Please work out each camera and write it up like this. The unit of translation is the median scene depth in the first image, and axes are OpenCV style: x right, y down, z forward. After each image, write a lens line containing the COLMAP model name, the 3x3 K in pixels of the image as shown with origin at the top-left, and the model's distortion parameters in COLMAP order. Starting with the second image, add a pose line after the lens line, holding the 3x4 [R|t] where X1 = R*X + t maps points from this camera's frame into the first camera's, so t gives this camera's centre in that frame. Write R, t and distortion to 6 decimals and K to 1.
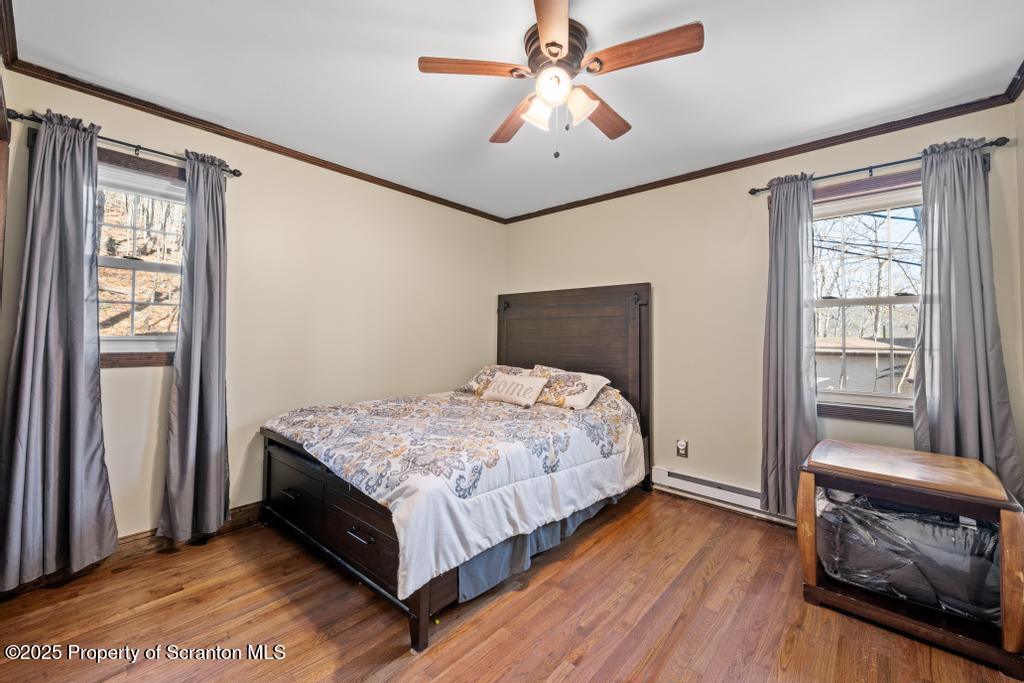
lens RADIAL K [[403.2, 0, 511.2], [0, 403.2, 337.3], [0, 0, 1]] dist [0.002004, -0.001188]
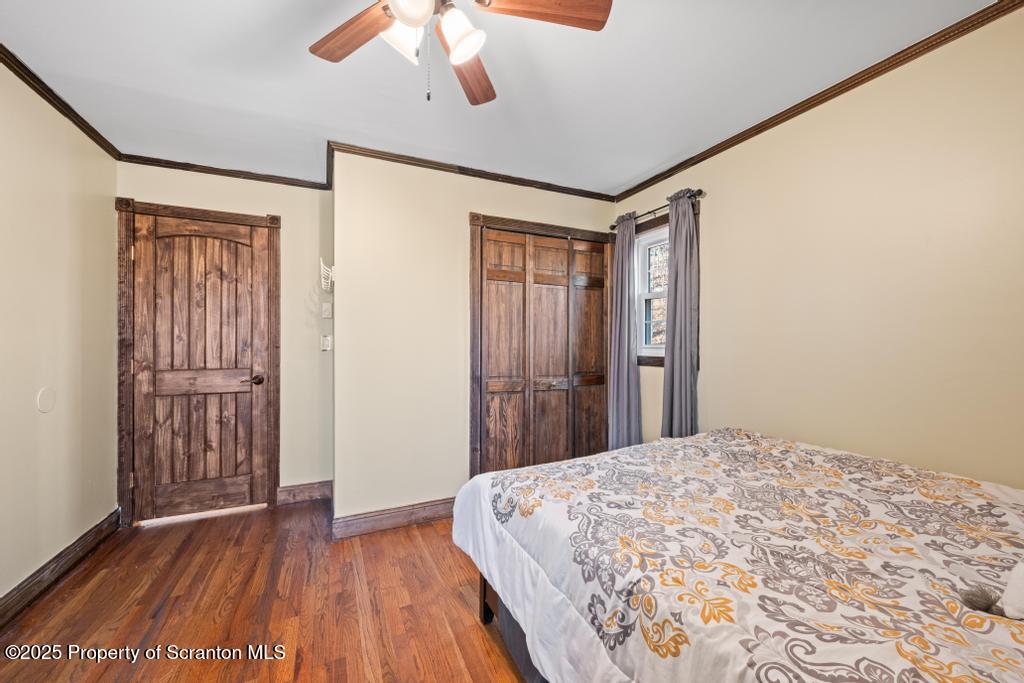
lens RADIAL K [[403.2, 0, 513.3], [0, 403.2, 343.2], [0, 0, 1]] dist [0.002004, -0.001188]
pose [[-0.392123, -0.007920, -0.919879, 0.566535], [0.002540, 0.999950, -0.009692, 0.004806], [0.919909, -0.006137, -0.392083, 1.102401]]
